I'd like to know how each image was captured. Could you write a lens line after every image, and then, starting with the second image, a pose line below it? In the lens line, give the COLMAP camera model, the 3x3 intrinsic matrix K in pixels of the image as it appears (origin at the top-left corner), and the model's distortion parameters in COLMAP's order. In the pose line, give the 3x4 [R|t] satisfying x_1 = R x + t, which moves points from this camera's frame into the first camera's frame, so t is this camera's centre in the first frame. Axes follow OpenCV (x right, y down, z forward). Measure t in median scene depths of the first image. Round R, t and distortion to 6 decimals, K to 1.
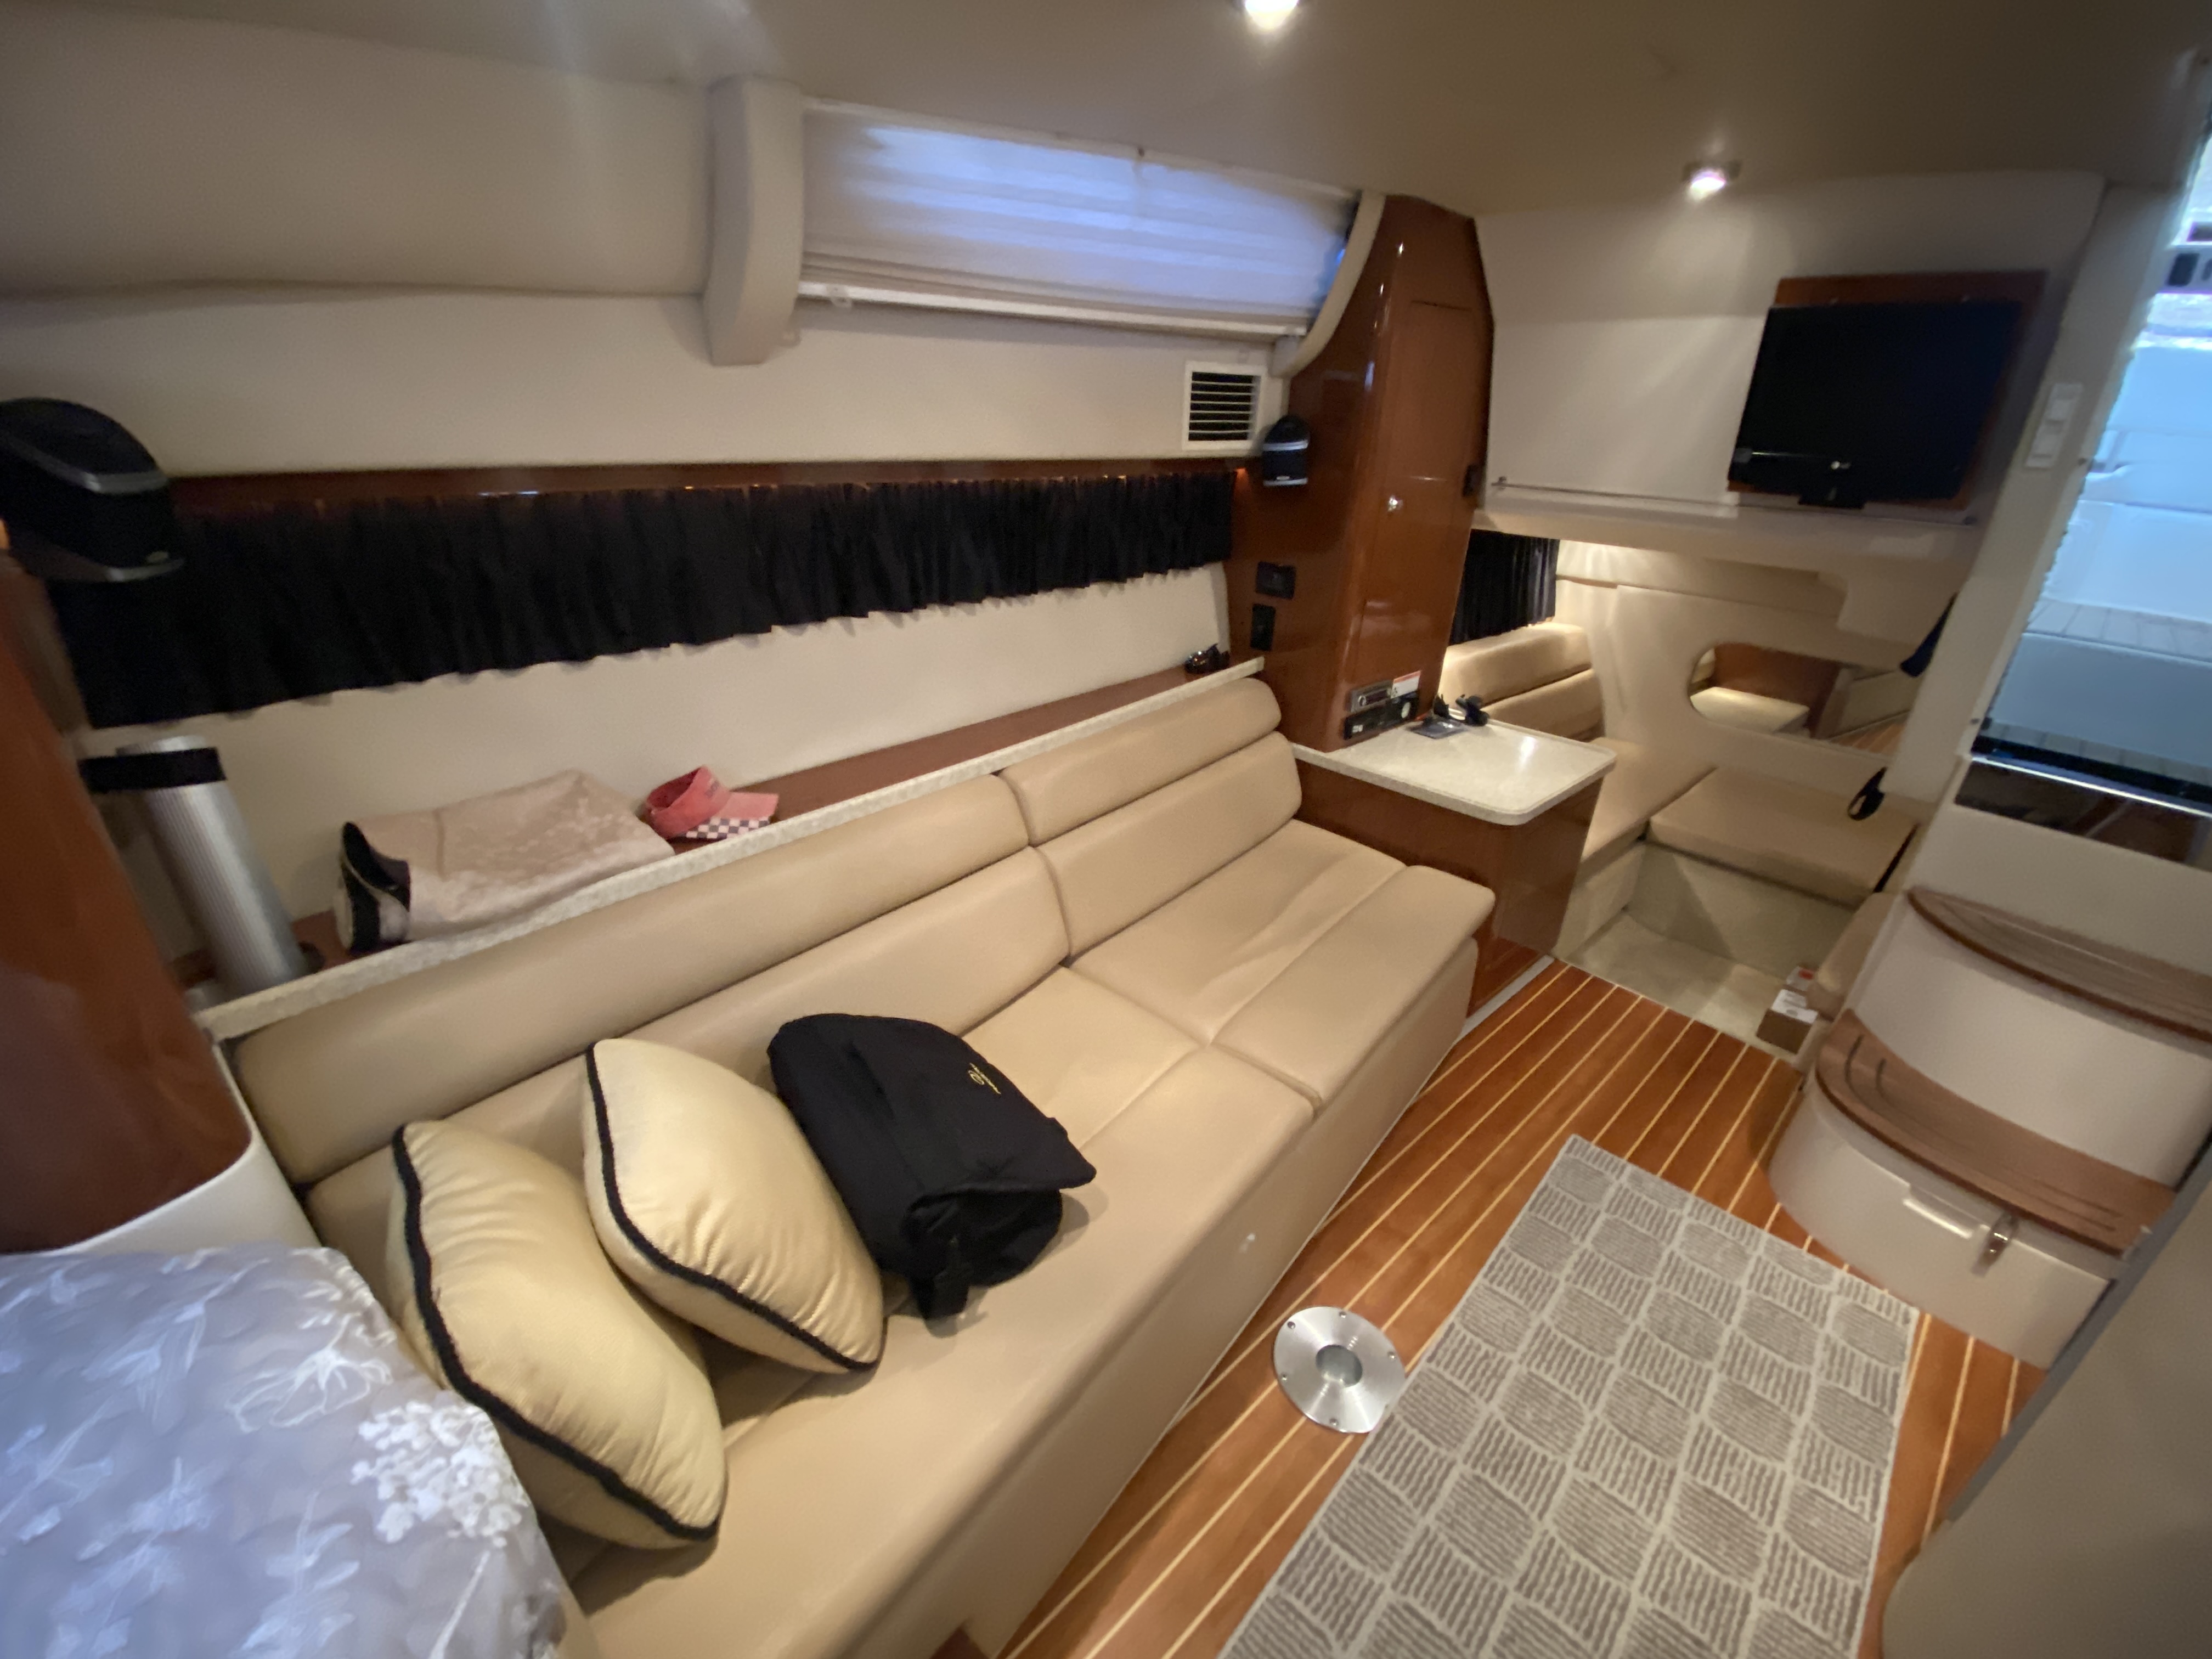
lens RADIAL K [[887.2, 0, 1100.8], [0, 887.2, 827.4], [0, 0, 1]] dist [0.009033, -0.016546]
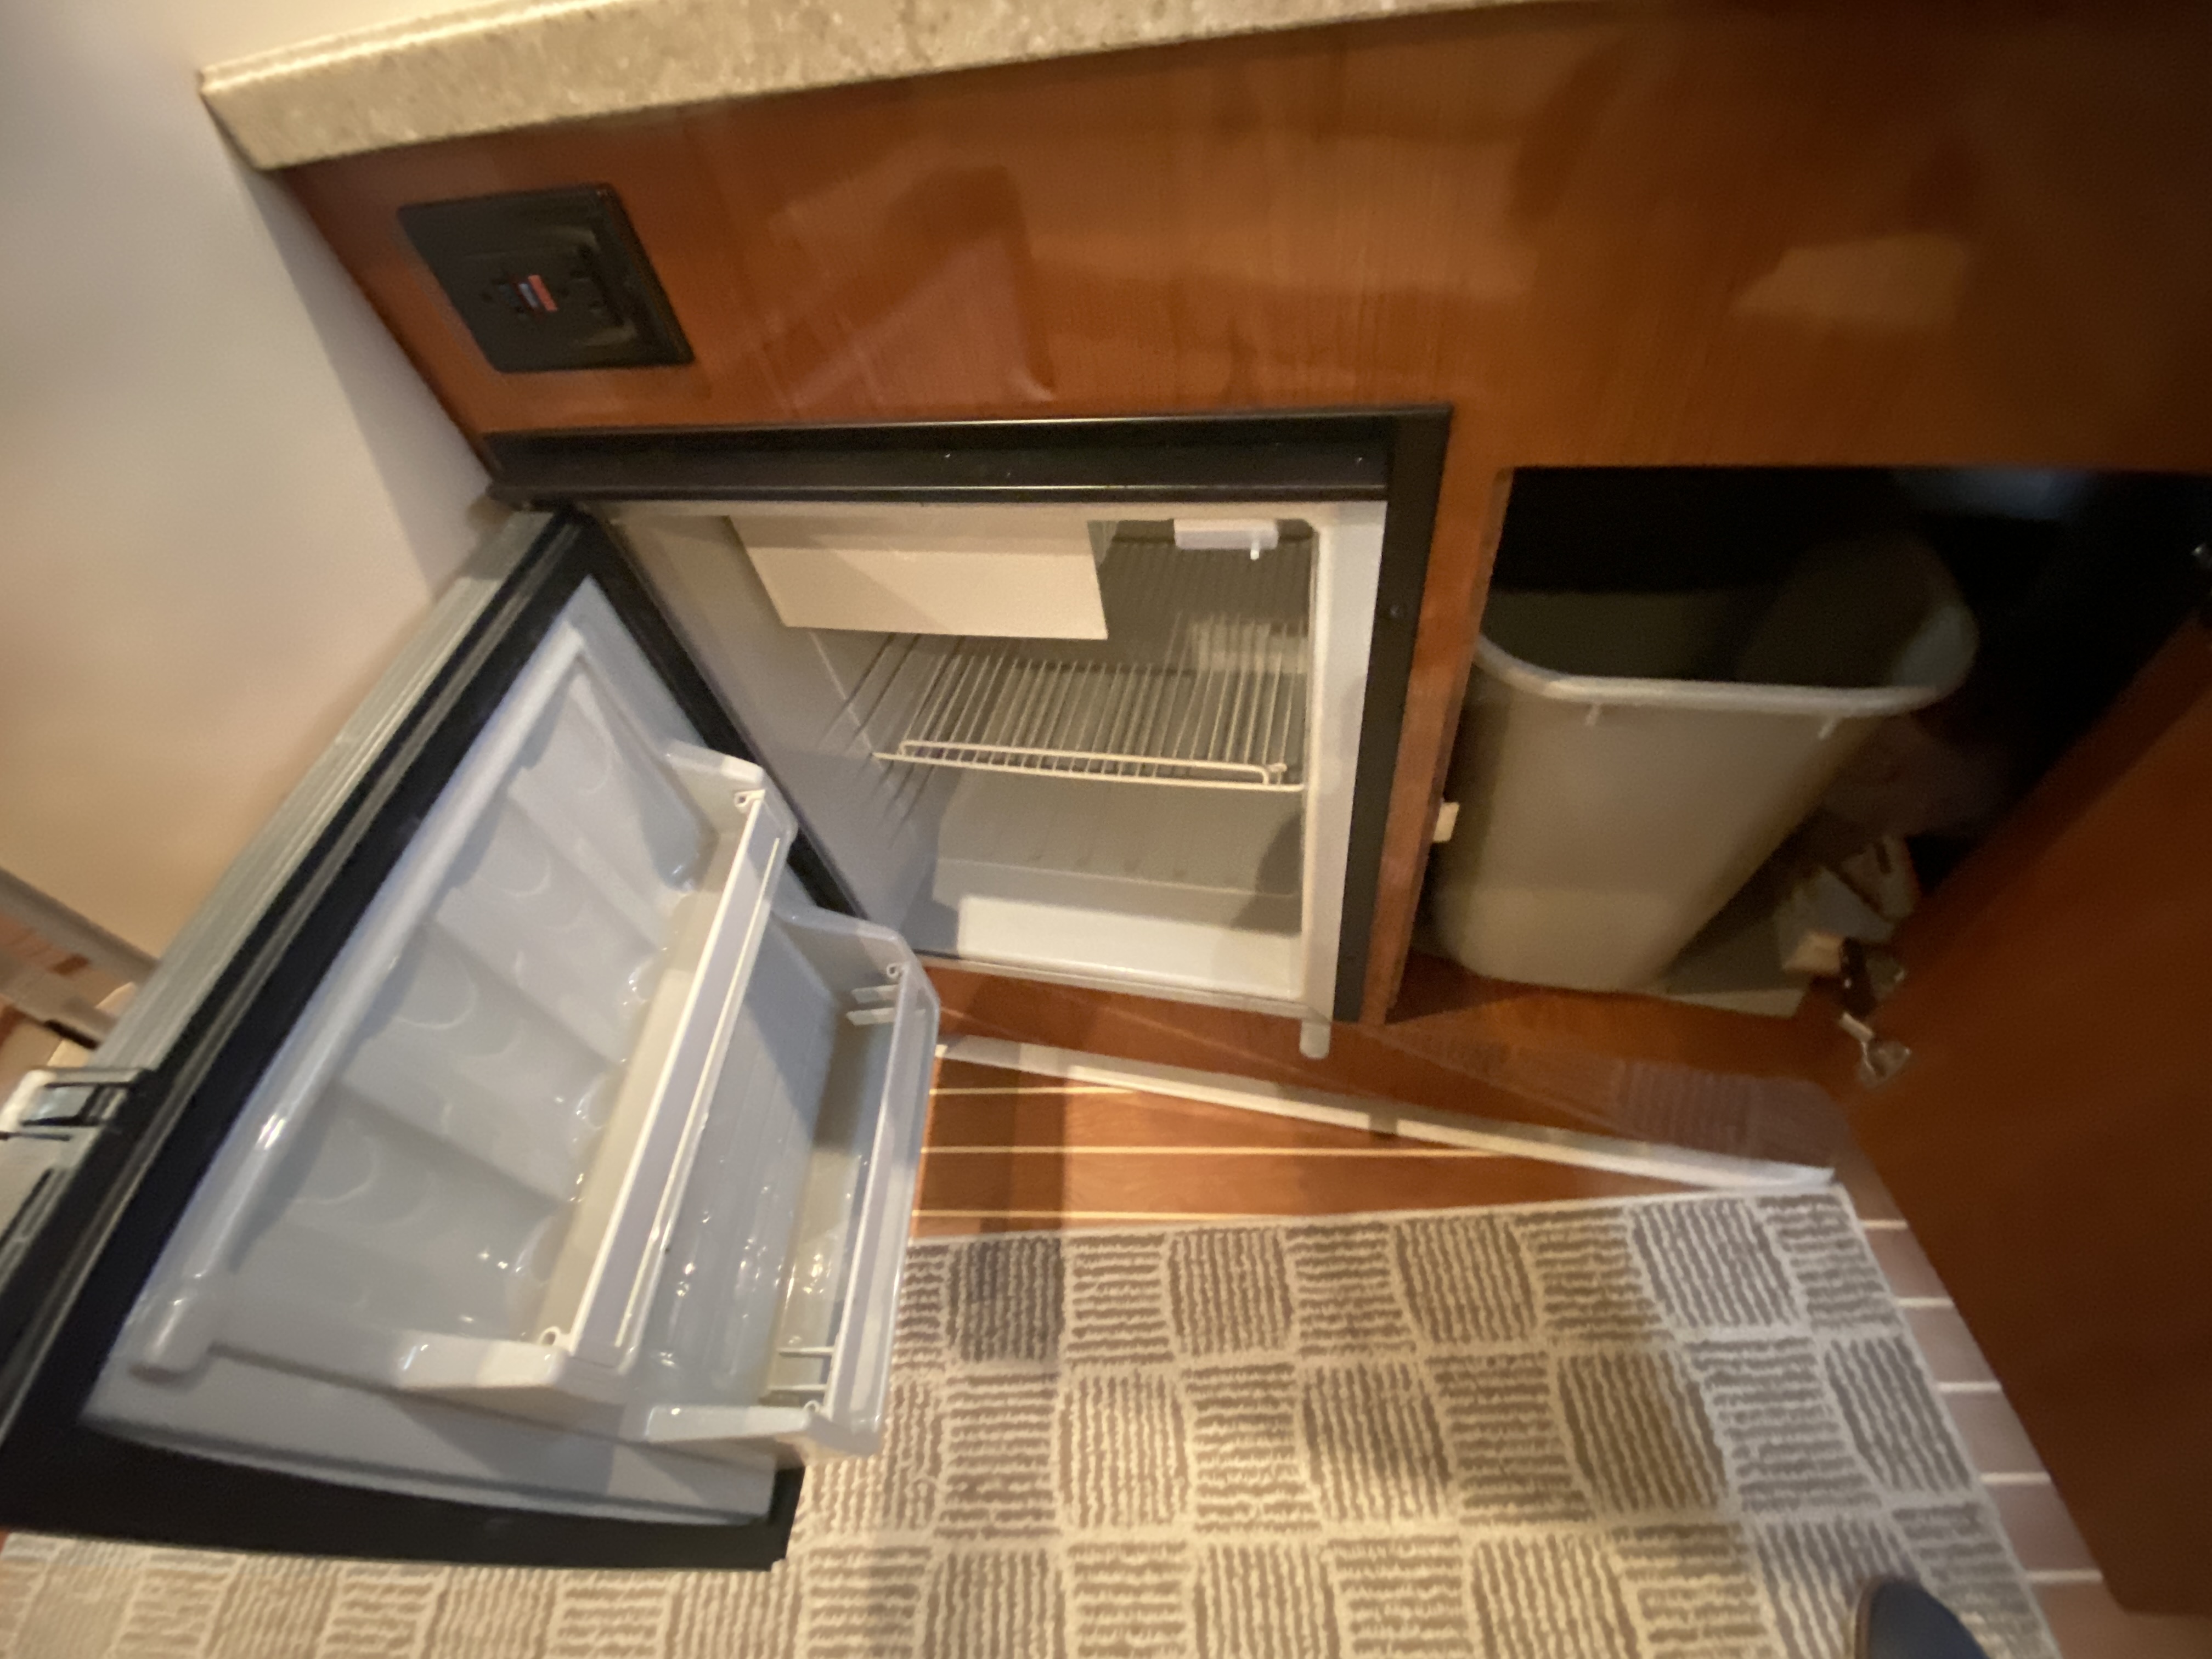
lens RADIAL K [[893.5, 0, 1113.8], [0, 893.5, 823.5], [0, 0, 1]] dist [0.021679, -0.021805]
pose [[-0.707144, -0.515442, 0.484010, 0.281207], [0.392370, 0.283399, 0.875060, 0.167214], [-0.588211, 0.808705, 0.001840, 0.306576]]
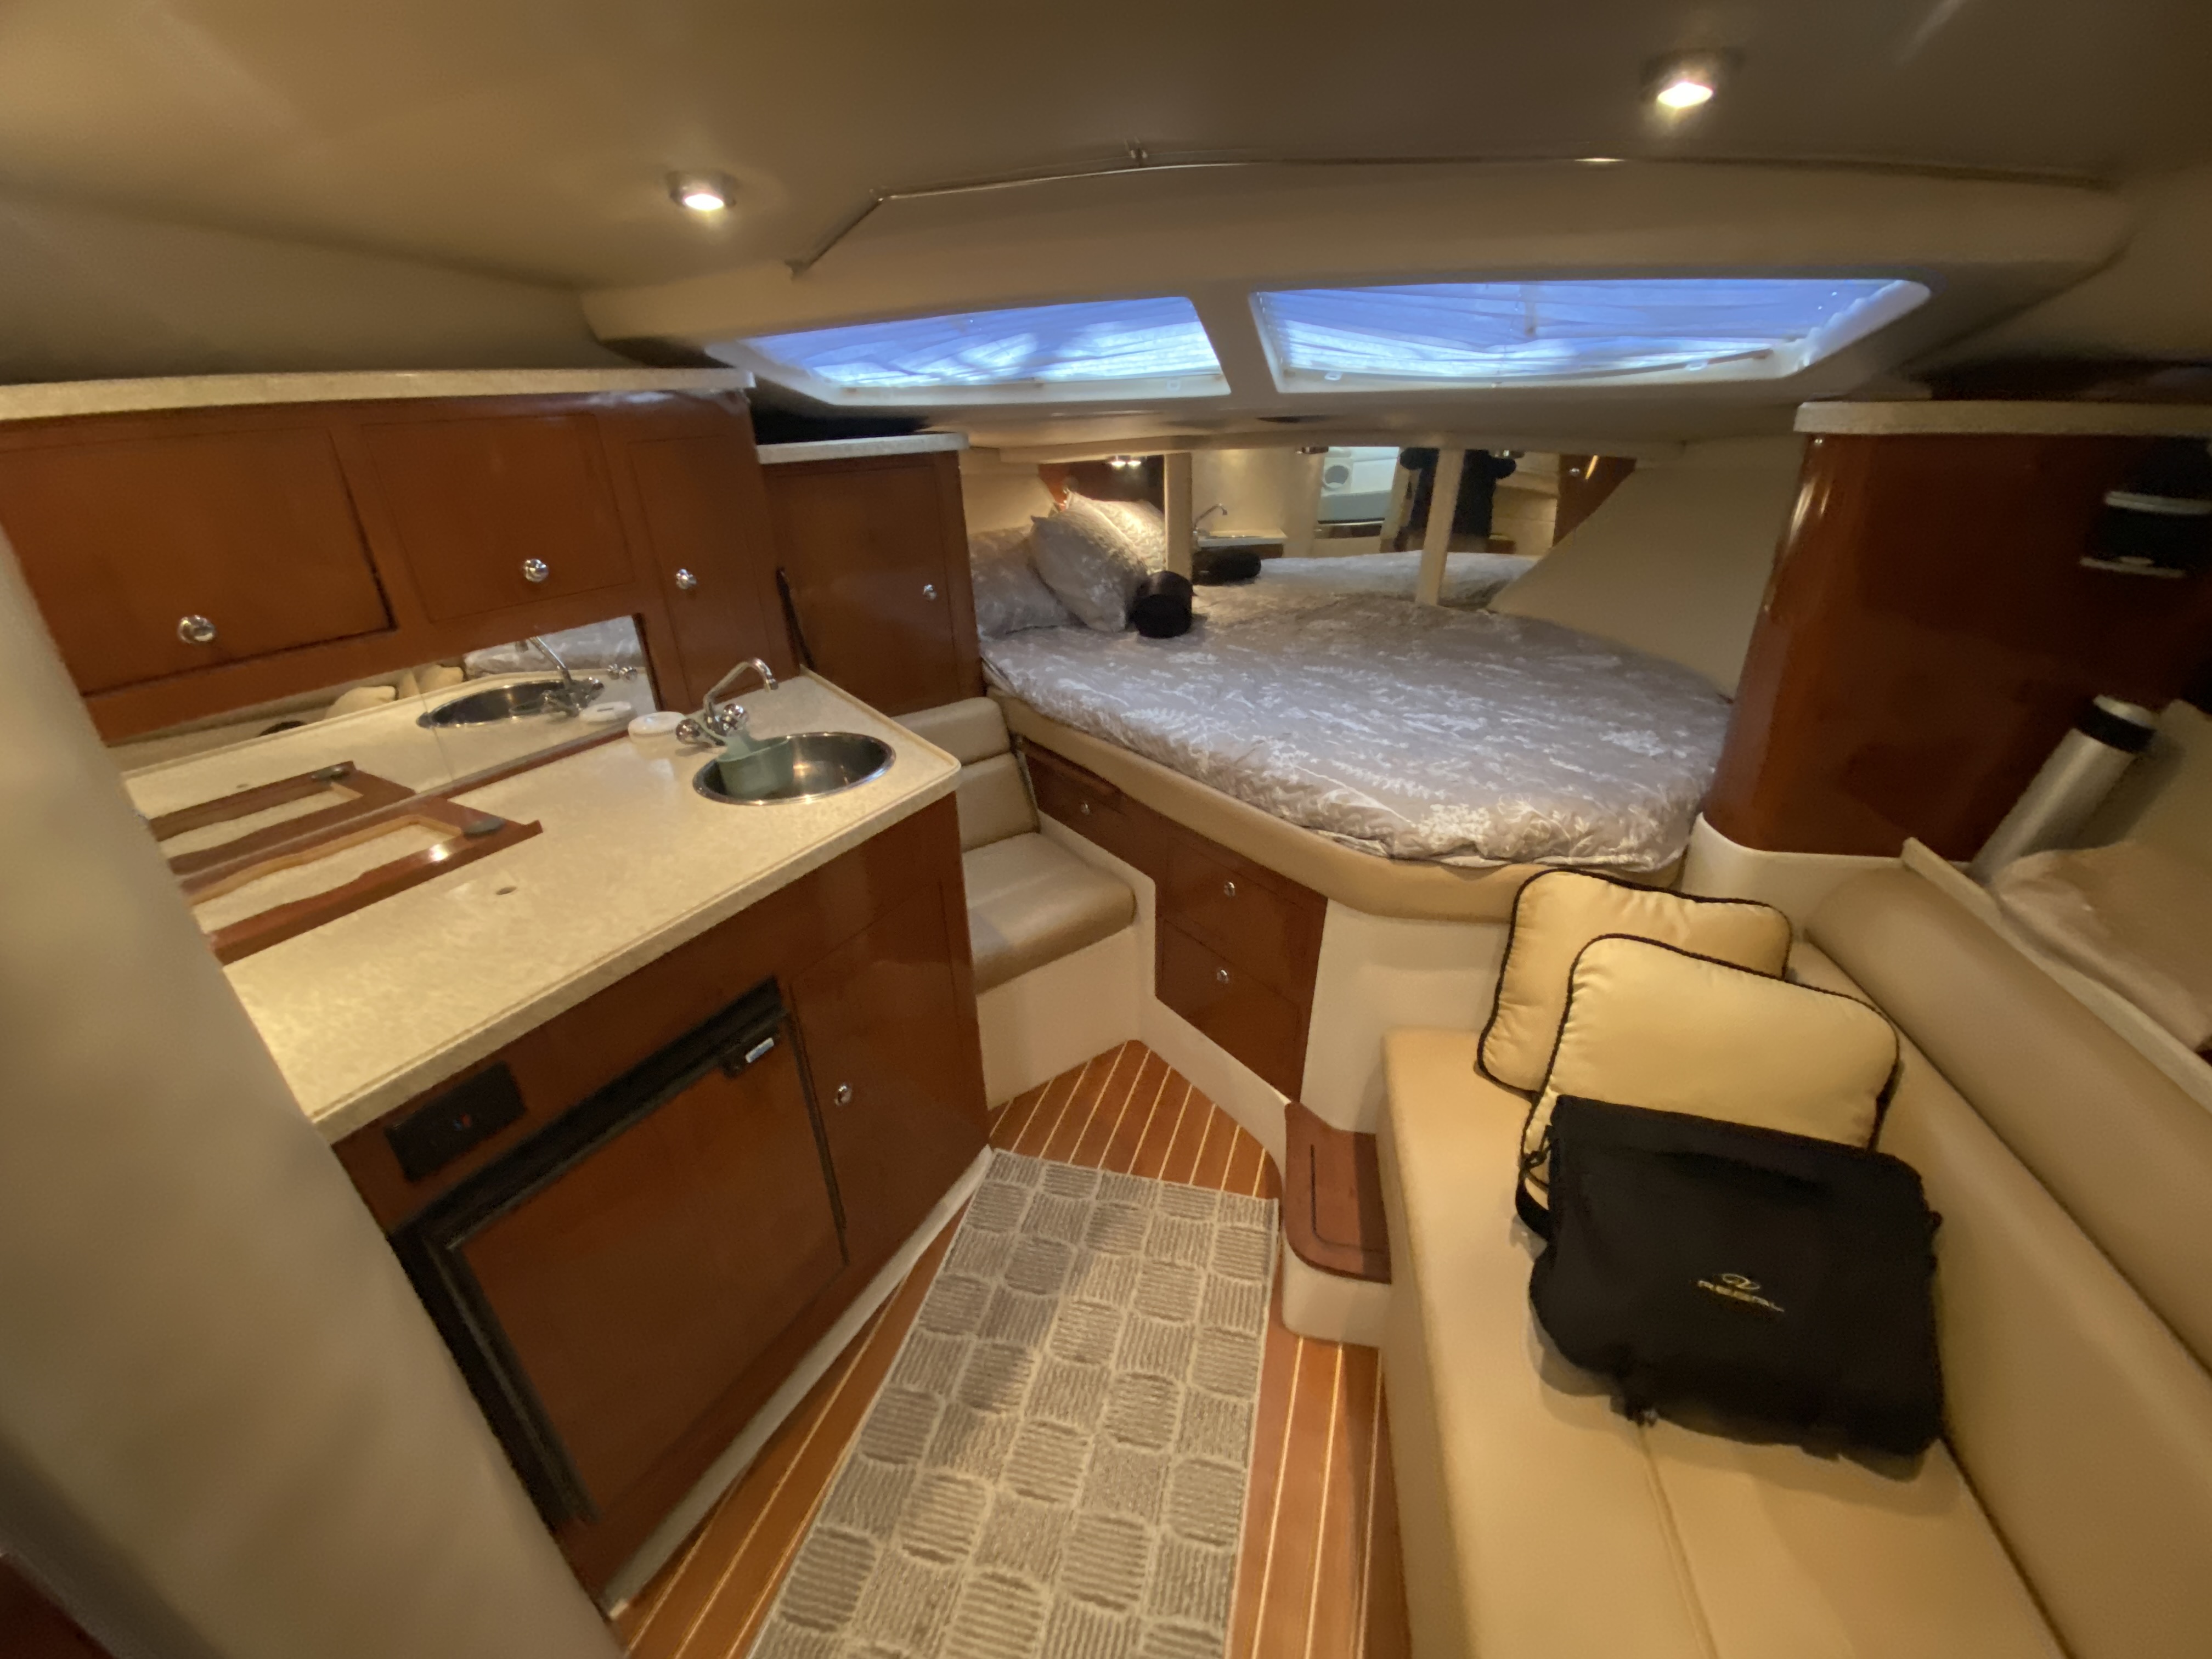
lens RADIAL K [[884.5, 0, 1103.1], [0, 884.5, 822.6], [0, 0, 1]] dist [0.016696, -0.016963]
pose [[-0.874983, 0.194614, -0.443316, 0.435073], [-0.207386, 0.676740, 0.706410, -0.300460], [0.437487, 0.710034, -0.551776, 0.618630]]
